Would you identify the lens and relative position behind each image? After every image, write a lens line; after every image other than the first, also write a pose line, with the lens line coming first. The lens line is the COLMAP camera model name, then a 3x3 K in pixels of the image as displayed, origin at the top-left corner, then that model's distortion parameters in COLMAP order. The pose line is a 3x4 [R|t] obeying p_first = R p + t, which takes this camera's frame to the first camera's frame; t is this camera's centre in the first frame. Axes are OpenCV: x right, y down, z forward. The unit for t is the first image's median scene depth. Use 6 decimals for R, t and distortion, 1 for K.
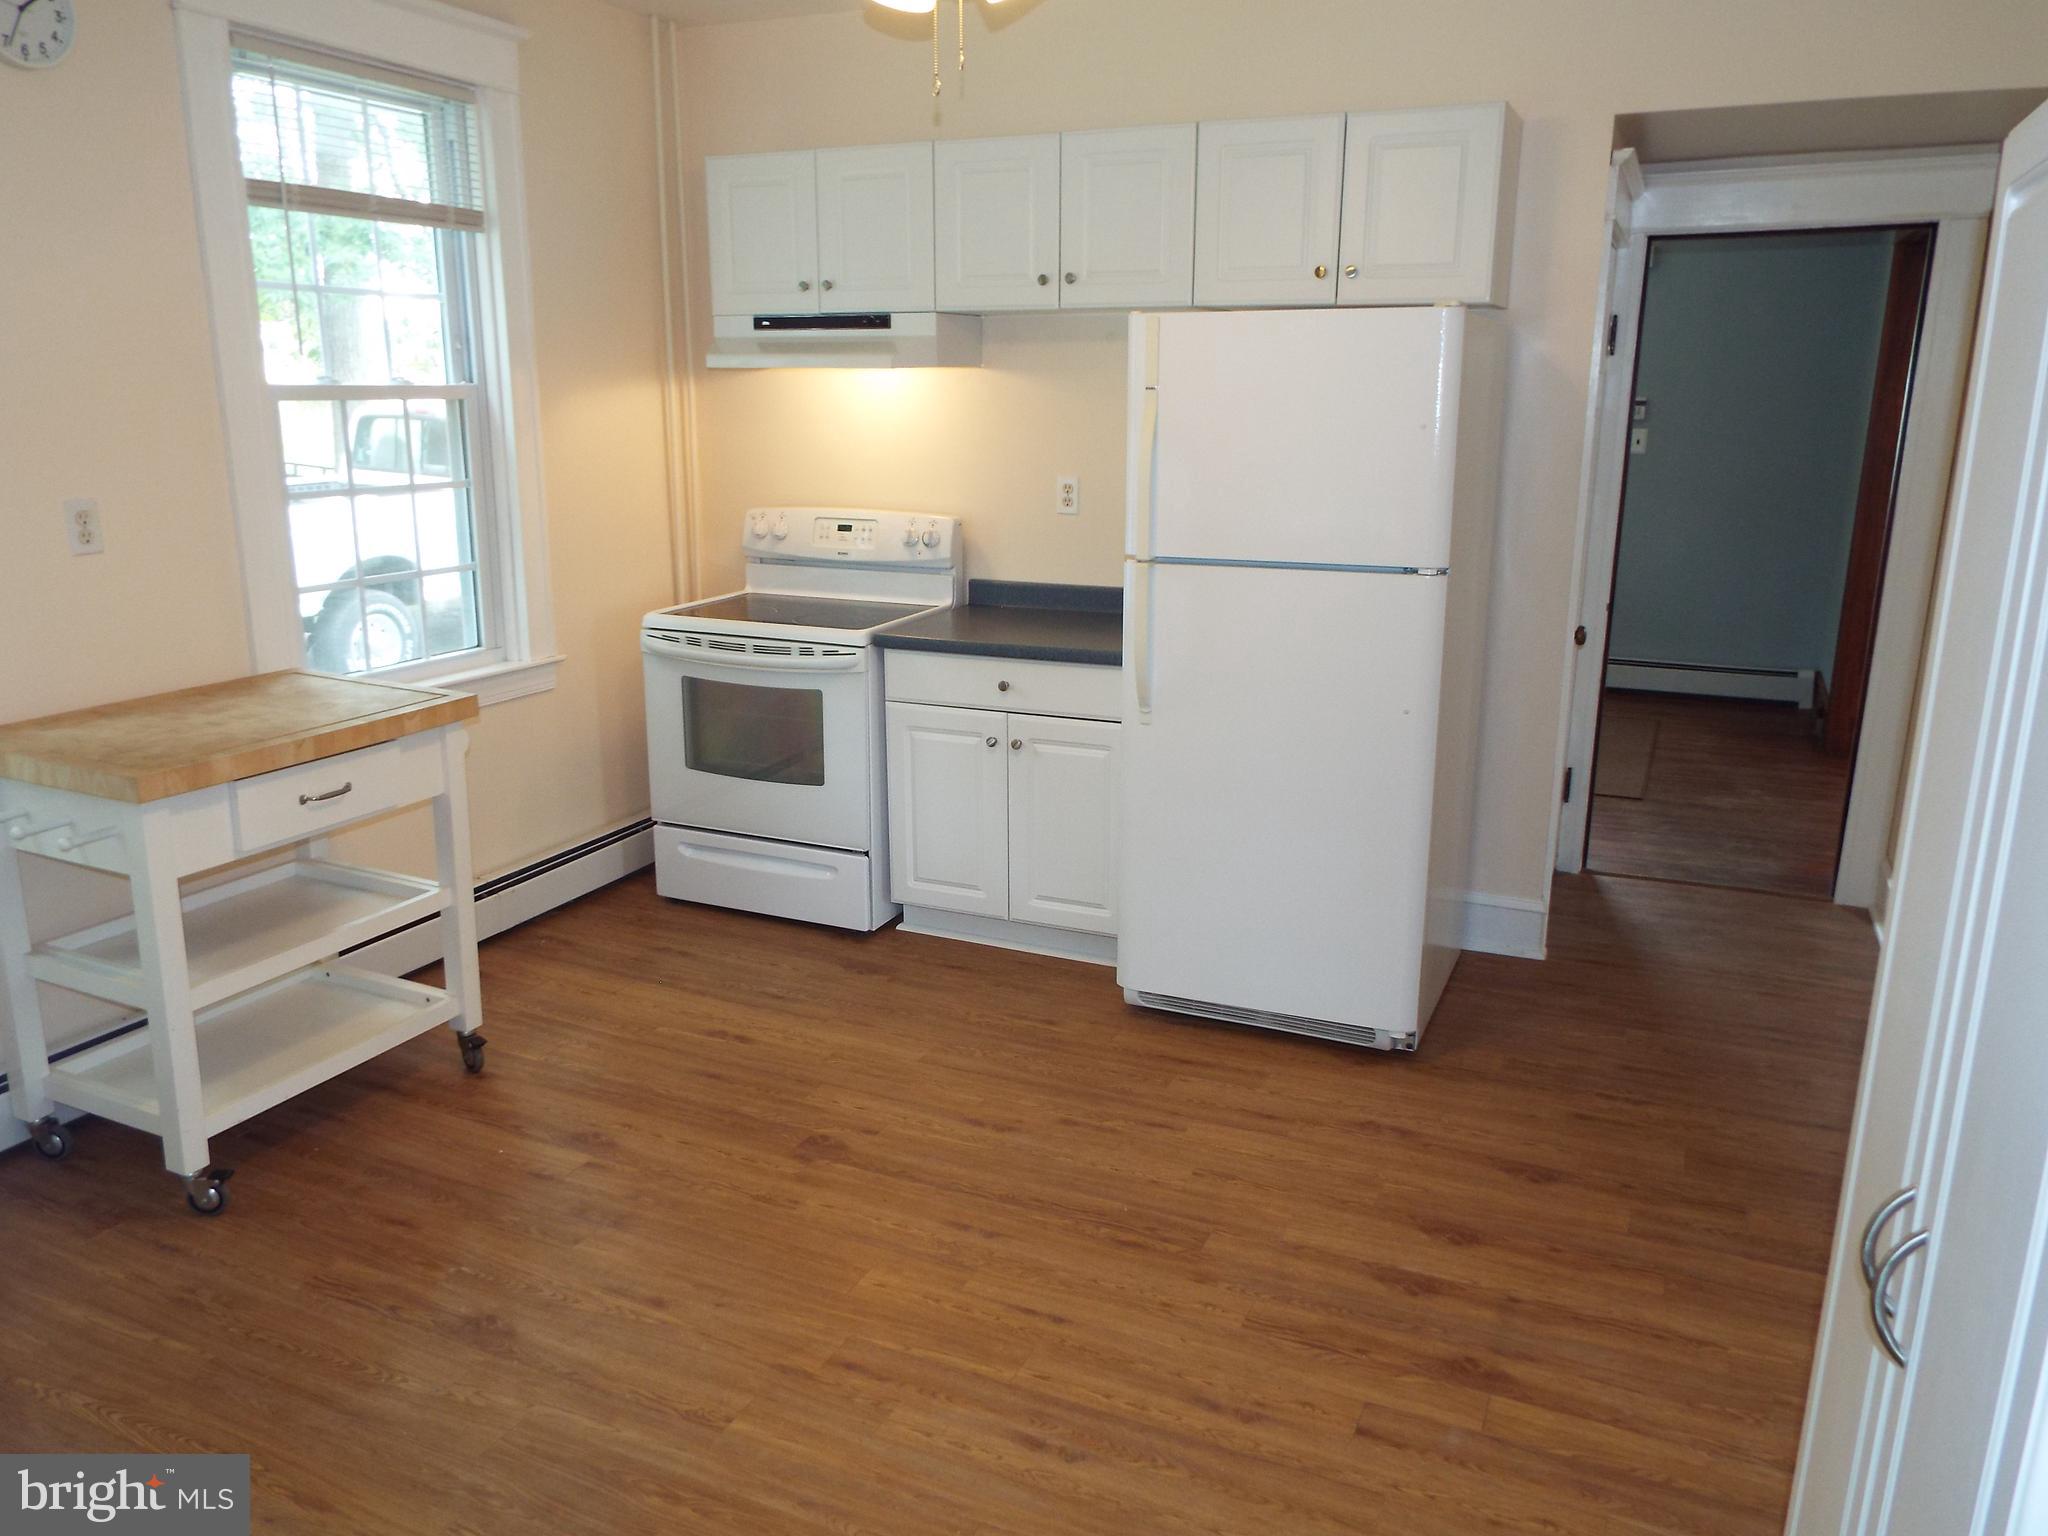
lens RADIAL K [[1513.7, 0, 1004.2], [0, 1513.7, 778.3], [0, 0, 1]] dist [-0.031552, -0.003746]
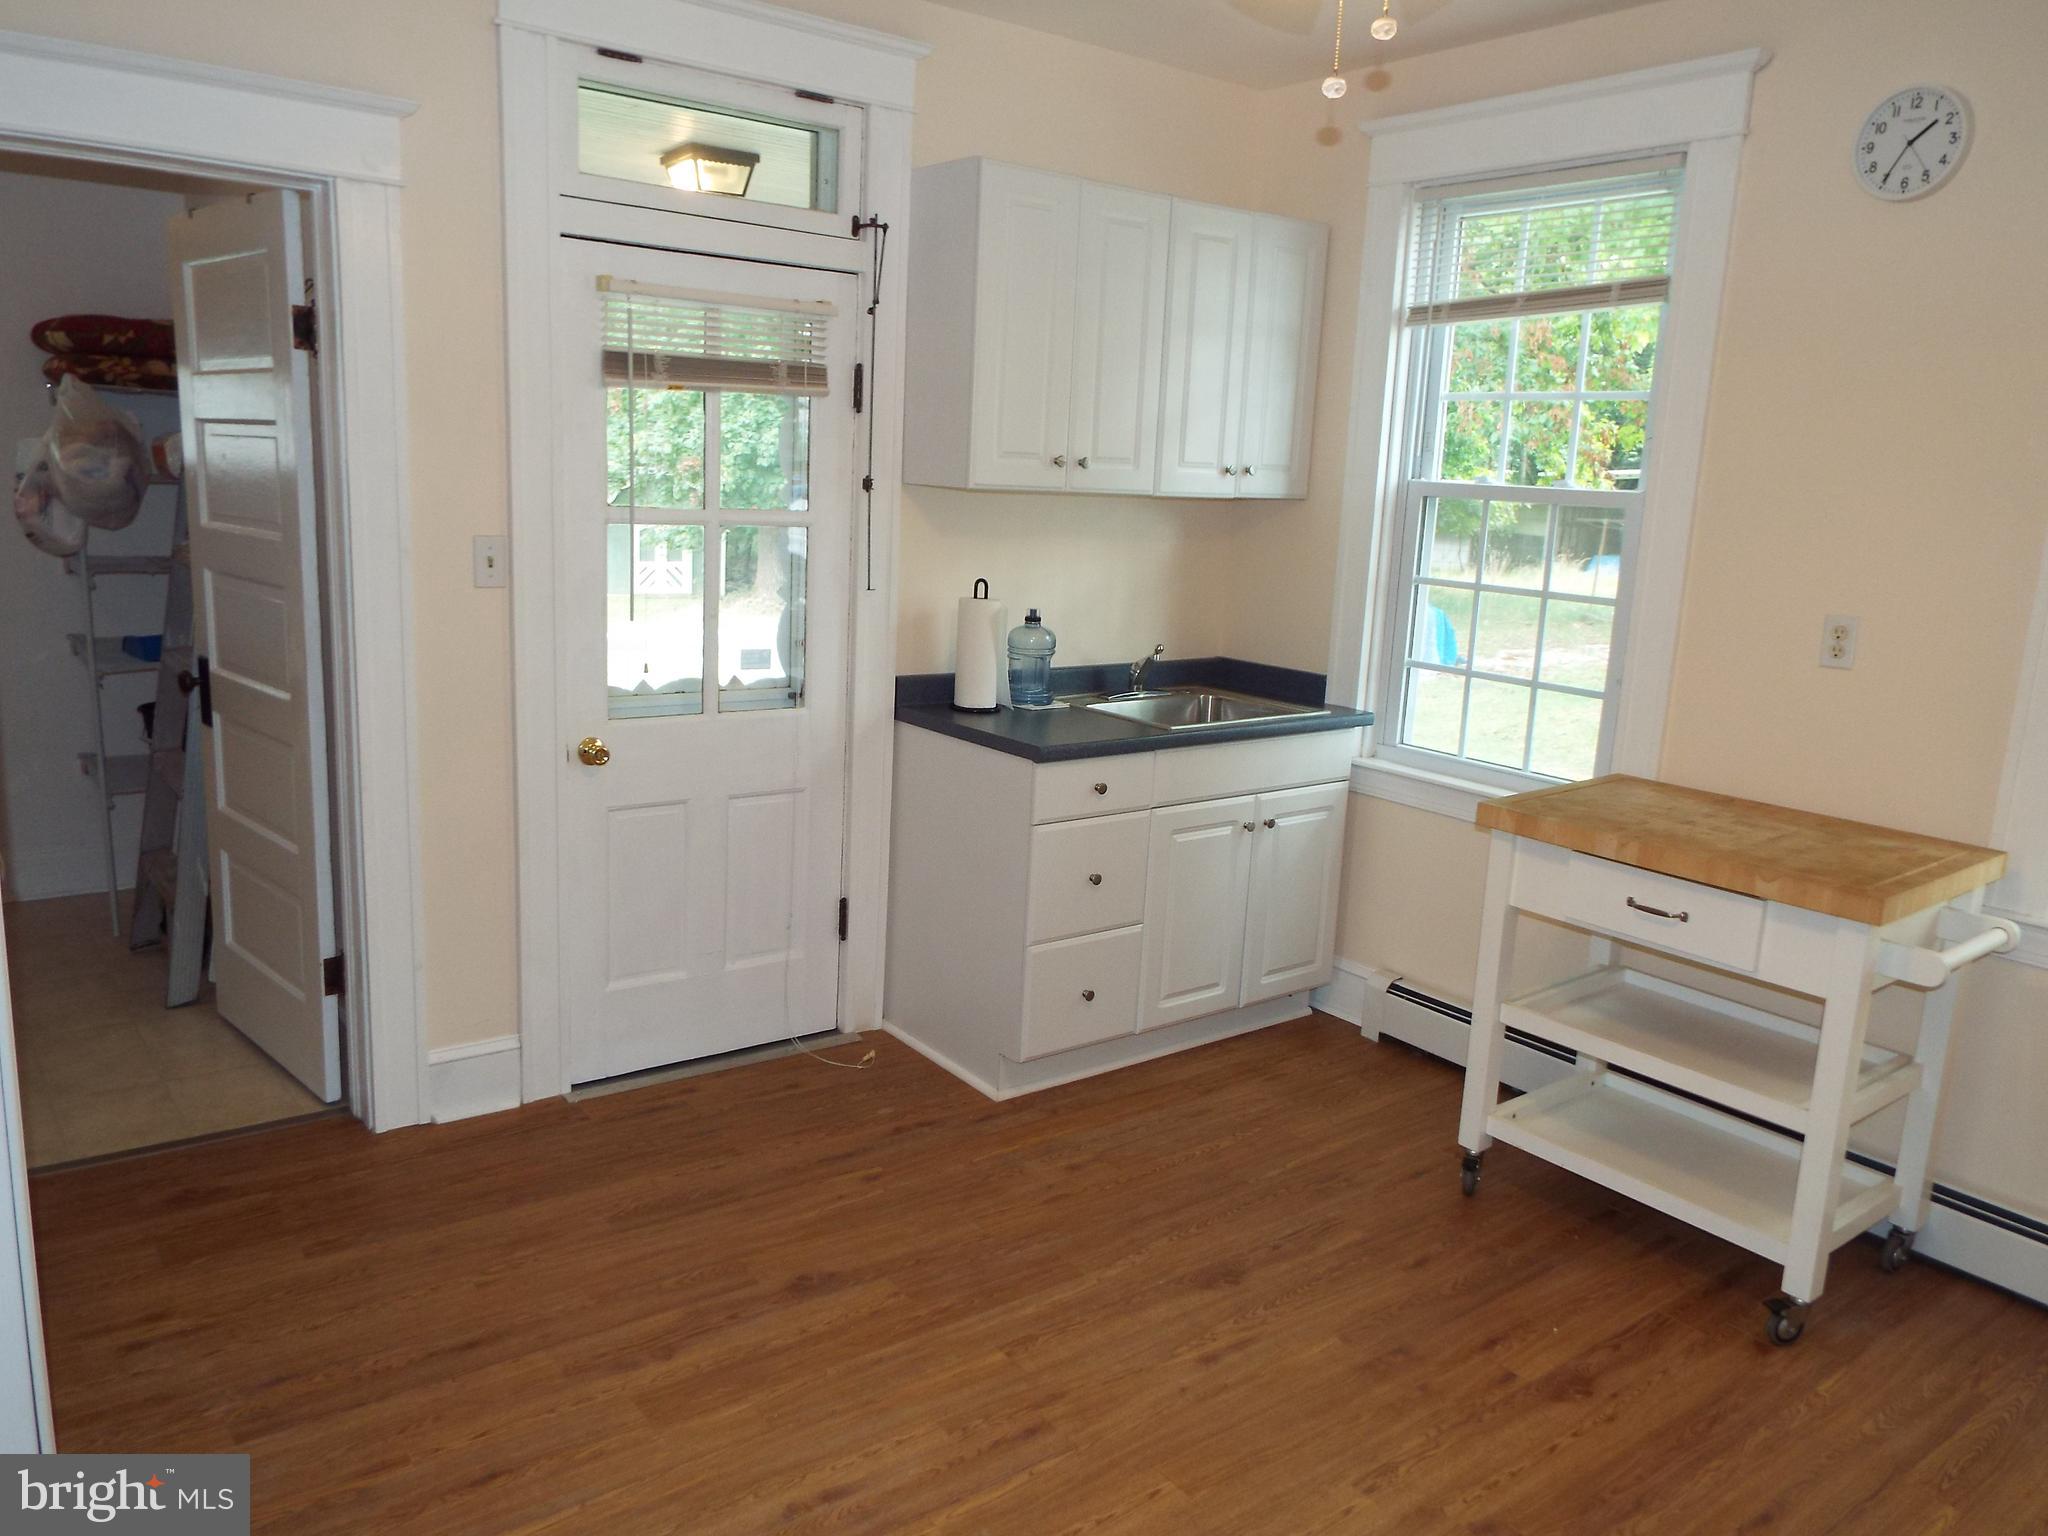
lens RADIAL K [[1510.9, 0, 1012.0], [0, 1510.9, 770.1], [0, 0, 1]] dist [-0.002441, -0.002906]
pose [[-0.482221, 0.143717, -0.864181, 0.549982], [-0.262986, 0.917206, 0.299285, -0.241945], [0.835644, 0.371589, -0.404500, 0.956030]]
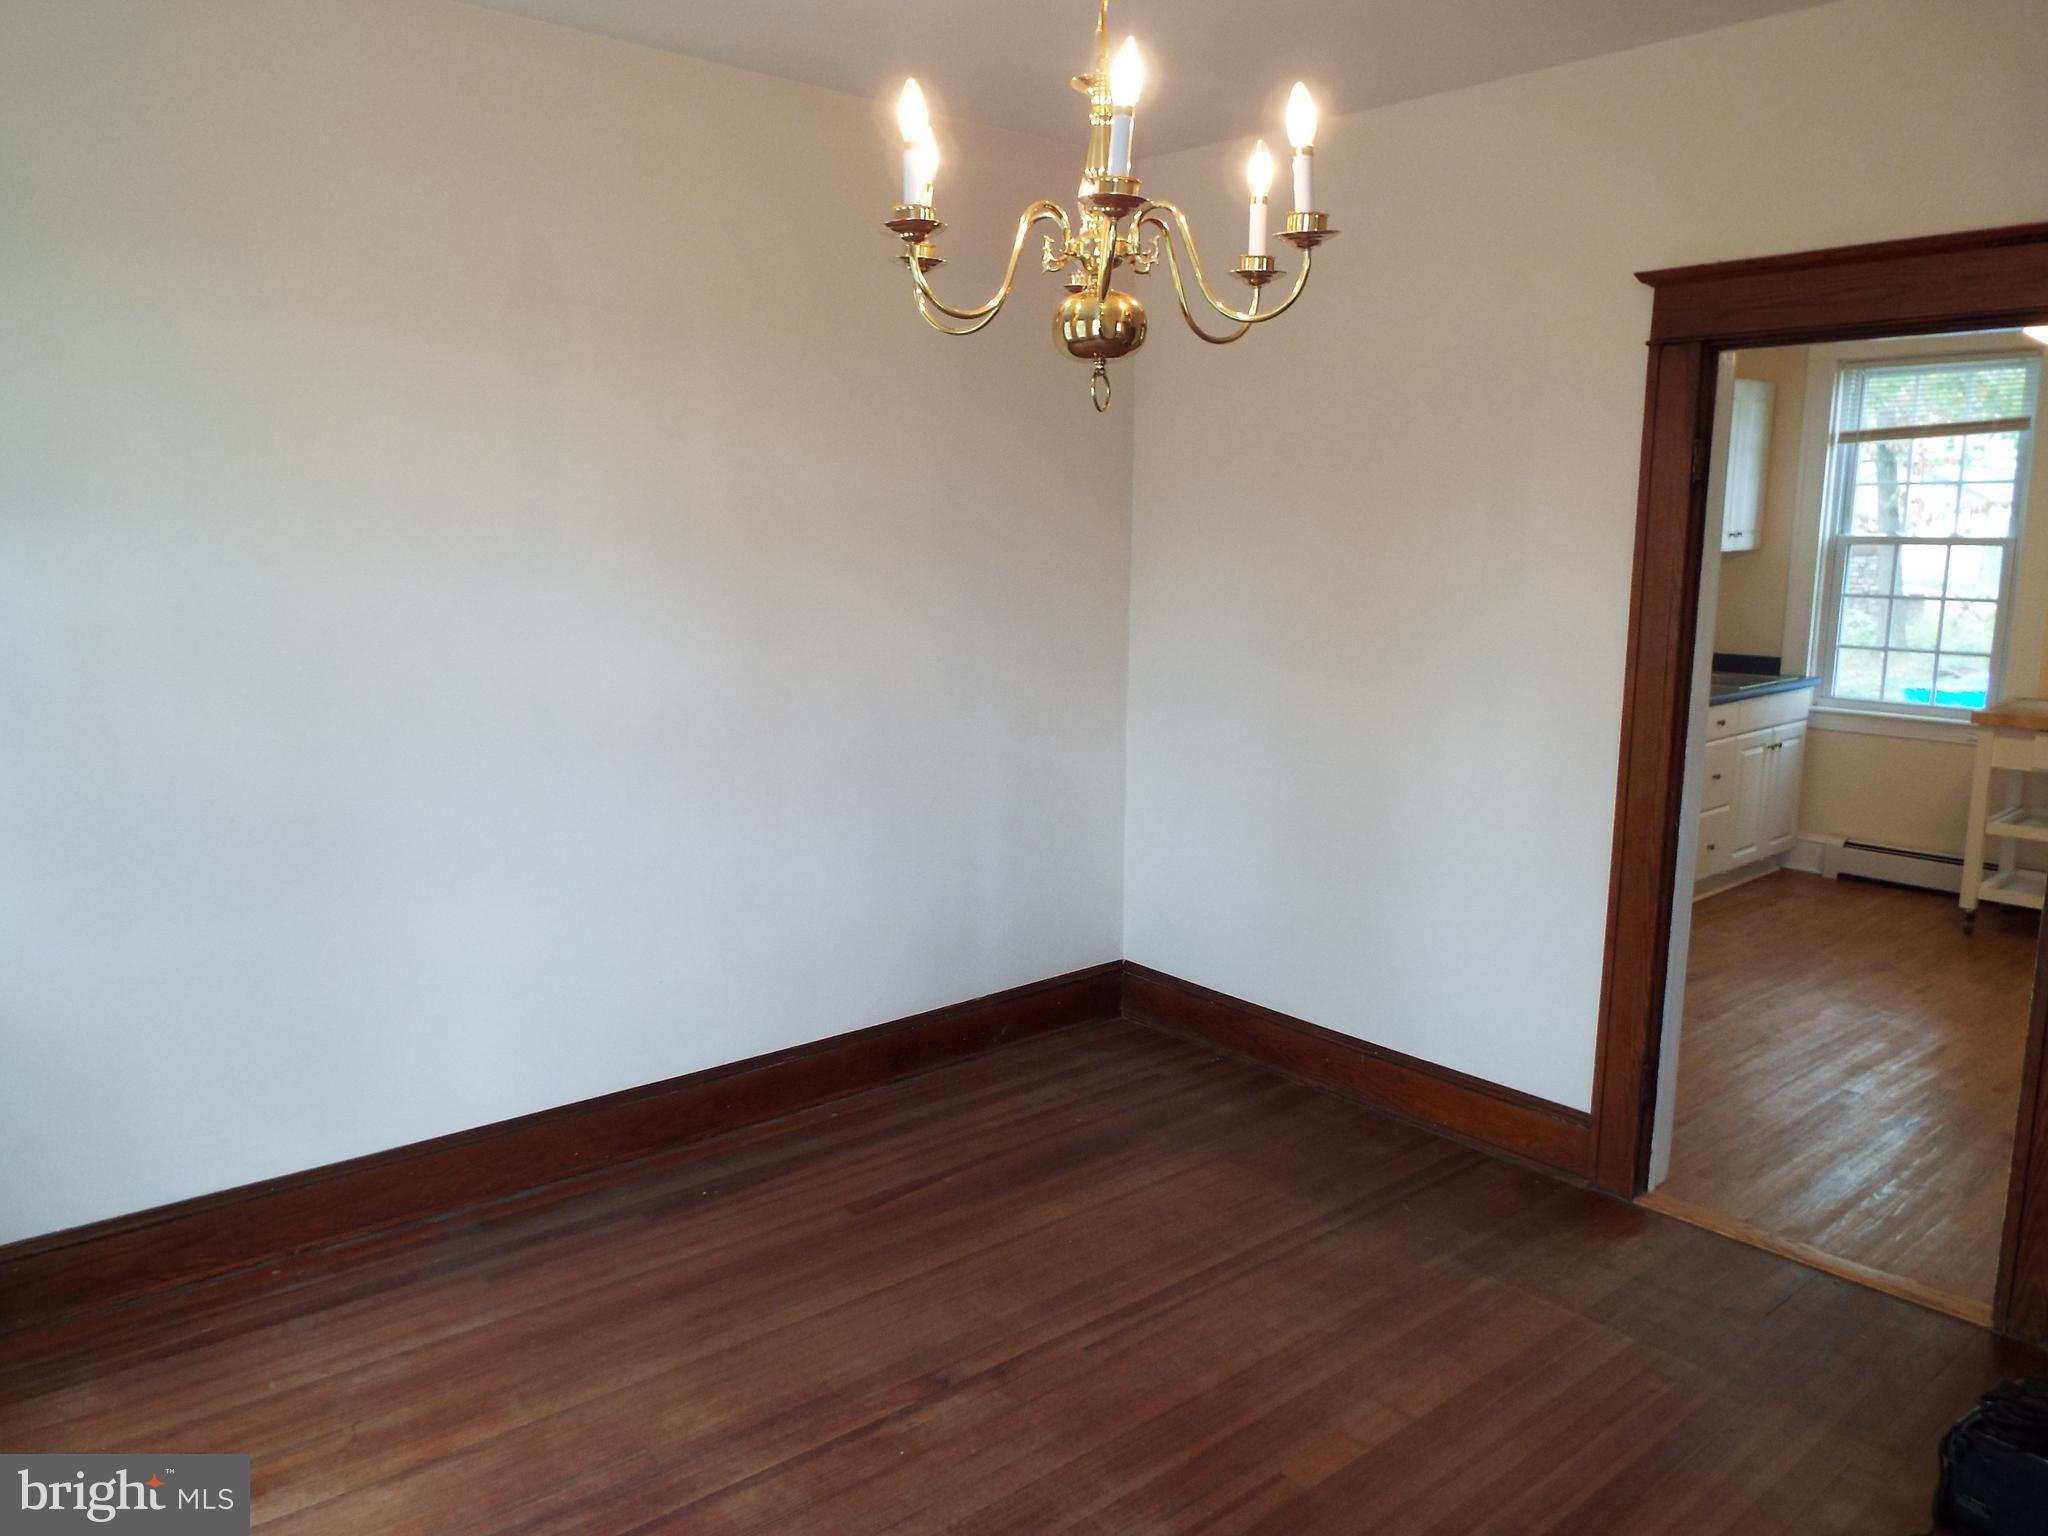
lens RADIAL K [[1510.9, 0, 1012.0], [0, 1510.9, 770.1], [0, 0, 1]] dist [-0.002441, -0.002906]
pose [[-0.419298, 0.140181, -0.896961, 1.684942], [-0.234827, 0.937636, 0.256311, -0.132097], [0.876952, 0.318102, -0.360230, 0.471699]]
